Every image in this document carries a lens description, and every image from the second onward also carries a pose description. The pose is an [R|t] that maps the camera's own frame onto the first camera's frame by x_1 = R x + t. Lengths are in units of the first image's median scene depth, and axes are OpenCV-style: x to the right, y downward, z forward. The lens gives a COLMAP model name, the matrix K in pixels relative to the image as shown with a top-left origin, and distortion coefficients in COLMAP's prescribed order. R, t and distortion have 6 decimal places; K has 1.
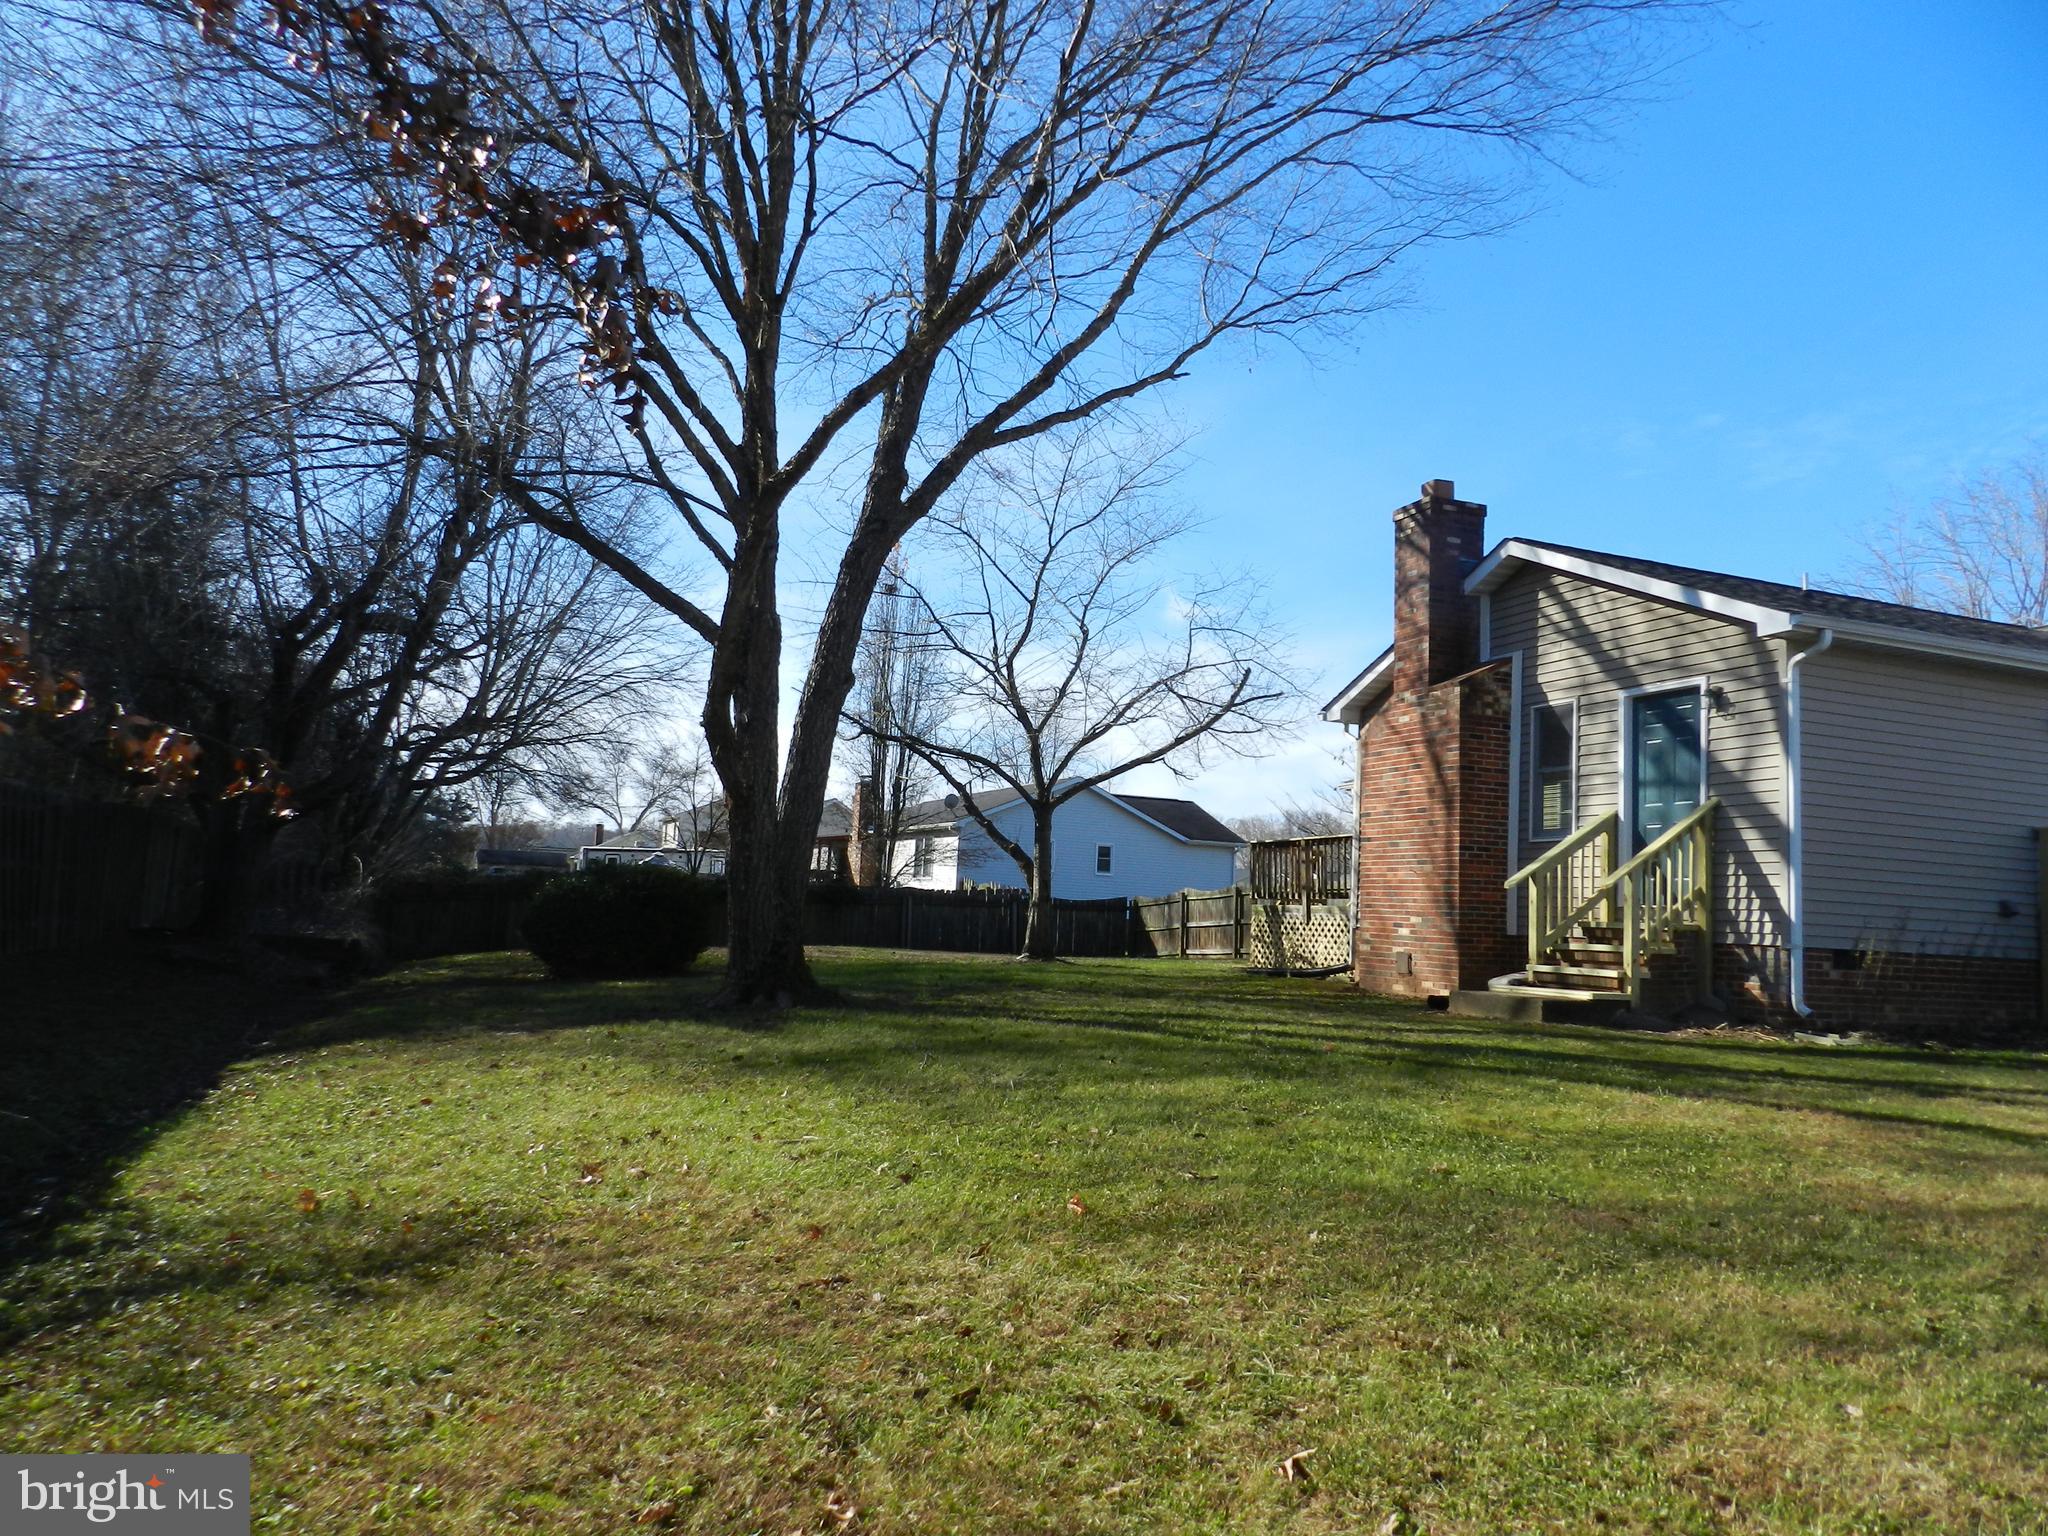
lens RADIAL K [[1408.3, 0, 1024.0], [0, 1408.3, 768.0], [0, 0, 1]] dist [0.031034, -0.003424]
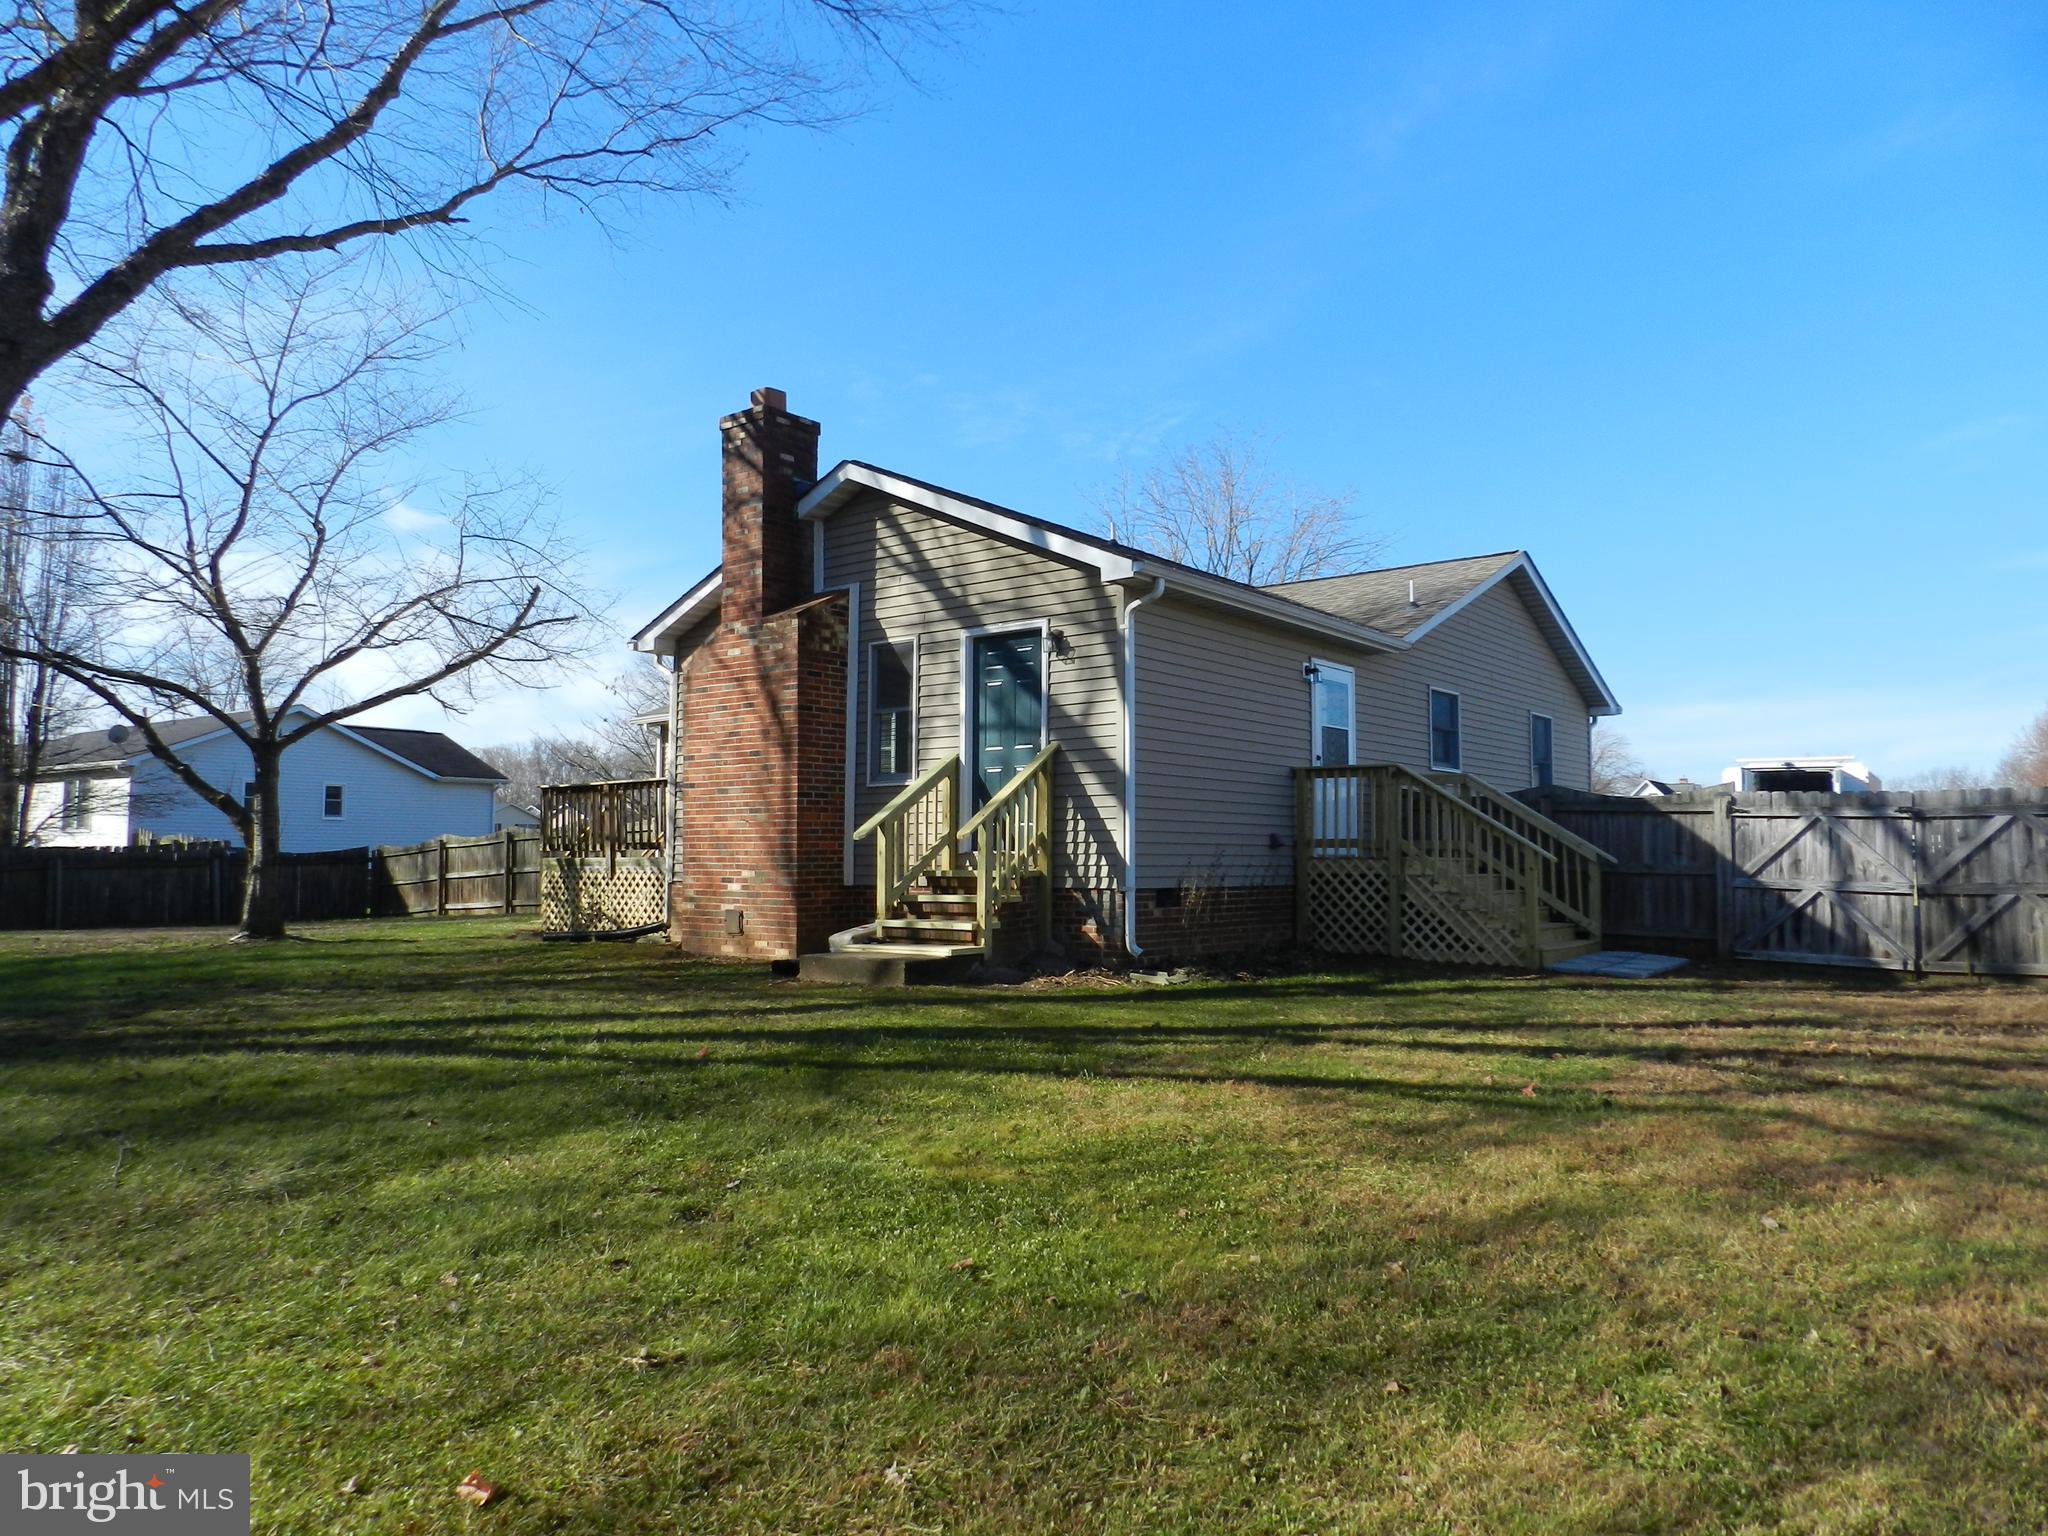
lens RADIAL K [[1408.3, 0, 1024.0], [0, 1408.3, 768.0], [0, 0, 1]] dist [0.031034, -0.003424]
pose [[0.868498, -0.012606, 0.495533, -0.017167], [-0.012739, 0.998779, 0.047735, -0.006198], [-0.495529, -0.047771, 0.867277, 0.123227]]
